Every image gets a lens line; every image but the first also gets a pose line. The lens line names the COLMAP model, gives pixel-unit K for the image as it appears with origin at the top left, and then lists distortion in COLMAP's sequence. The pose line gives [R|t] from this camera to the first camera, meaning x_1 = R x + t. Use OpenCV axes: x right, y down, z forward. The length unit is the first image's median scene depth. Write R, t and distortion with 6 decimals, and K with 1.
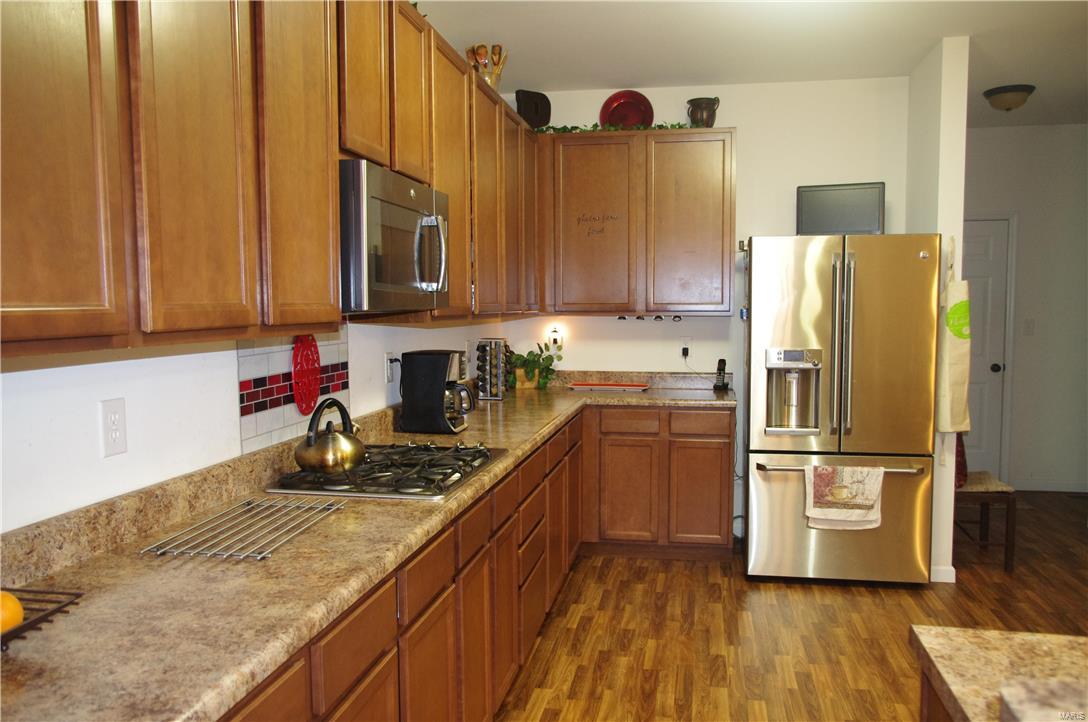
lens RADIAL K [[856.0, 0, 546.8], [0, 856.0, 364.1], [0, 0, 1]] dist [-0.006061, -0.001197]
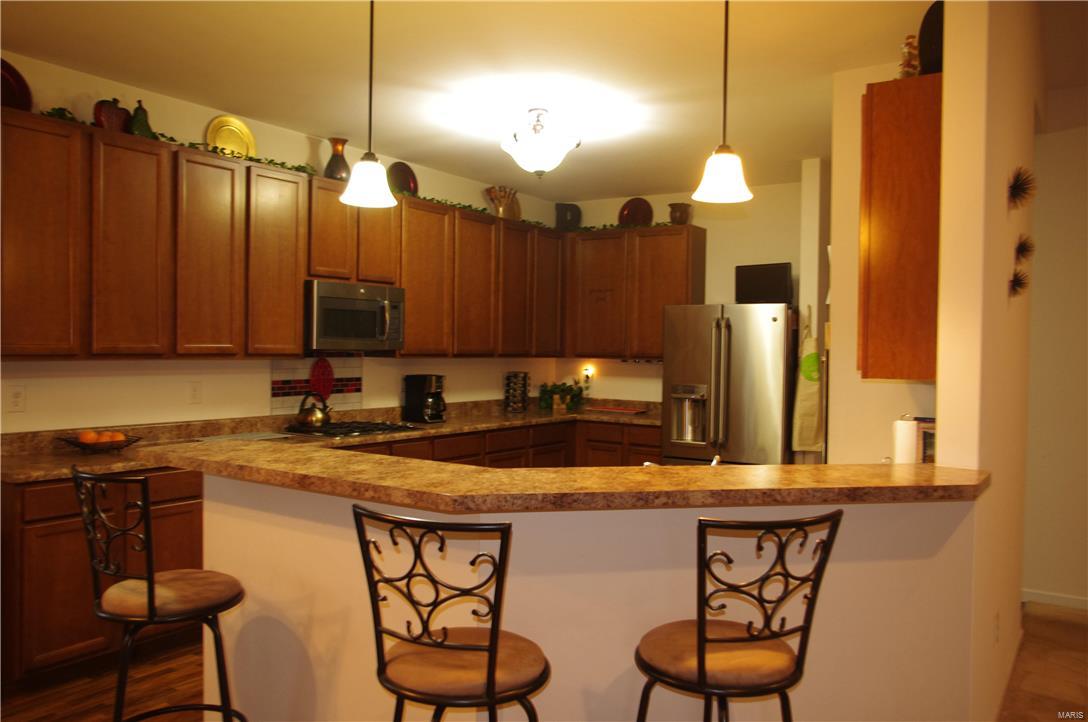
lens RADIAL K [[856.0, 0, 540.0], [0, 856.0, 358.4], [0, 0, 1]] dist [-0.006061, -0.001197]
pose [[0.925238, 0.025198, -0.378549, 0.661397], [-0.047852, 0.997574, -0.050556, 0.024931], [0.376357, 0.064890, 0.924199, -0.453161]]
